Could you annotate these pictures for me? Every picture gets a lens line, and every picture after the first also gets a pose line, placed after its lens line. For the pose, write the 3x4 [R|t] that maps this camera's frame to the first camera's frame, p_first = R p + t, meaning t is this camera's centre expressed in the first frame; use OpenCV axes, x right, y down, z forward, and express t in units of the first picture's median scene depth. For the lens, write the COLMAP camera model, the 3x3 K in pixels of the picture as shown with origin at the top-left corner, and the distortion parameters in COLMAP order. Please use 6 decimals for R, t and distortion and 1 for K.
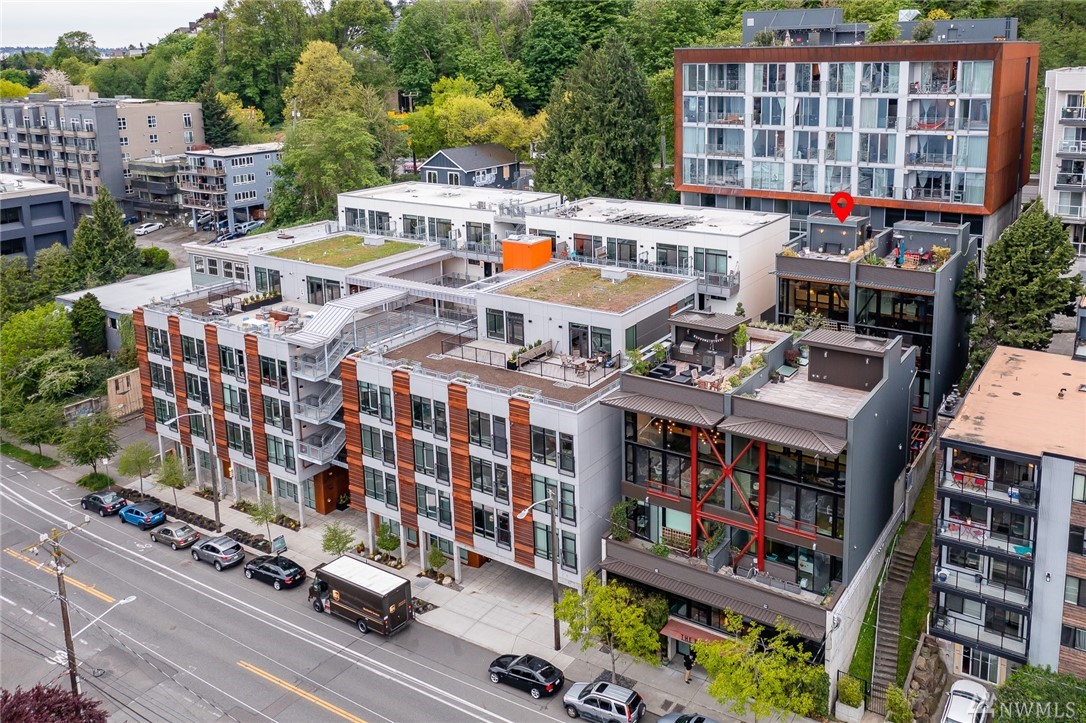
lens RADIAL K [[884.5, 0, 633.0], [0, 884.5, 213.6], [0, 0, 1]] dist [0.003585, 0.000831]
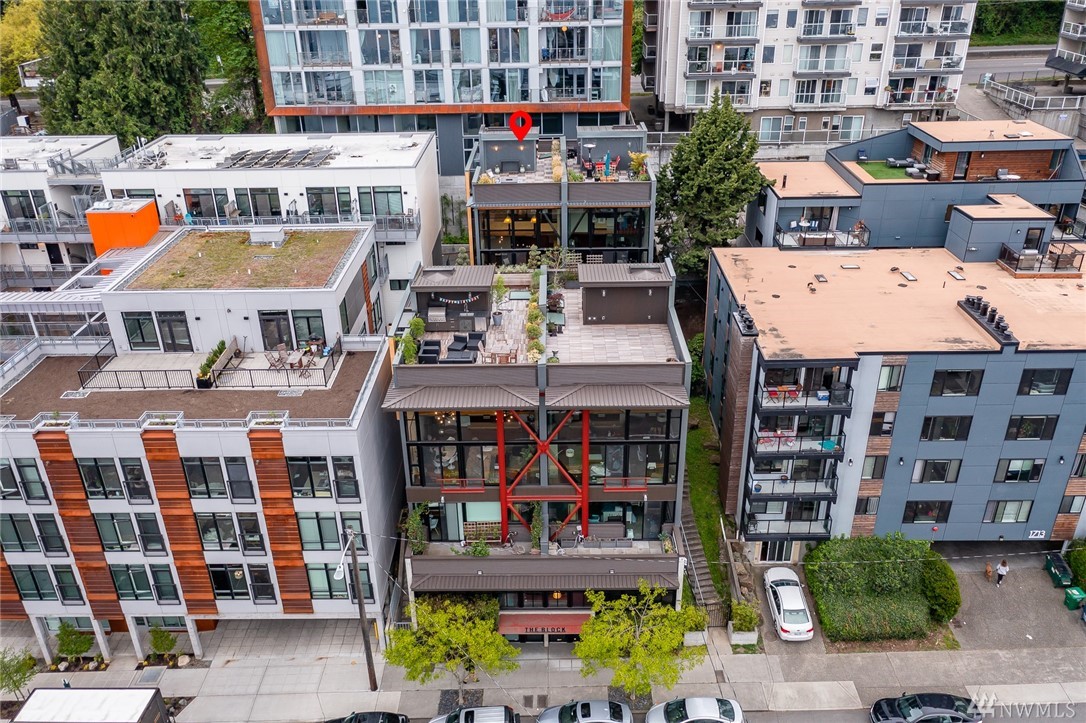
lens RADIAL K [[855.2, 0, 543.0], [0, 855.2, 361.5], [0, 0, 1]] dist [0.001087, 0.013818]
pose [[0.863134, -0.228250, 0.450446, -0.199024], [0.093846, 0.948982, 0.301043, -0.035091], [-0.496178, -0.217567, 0.840519, 0.236207]]
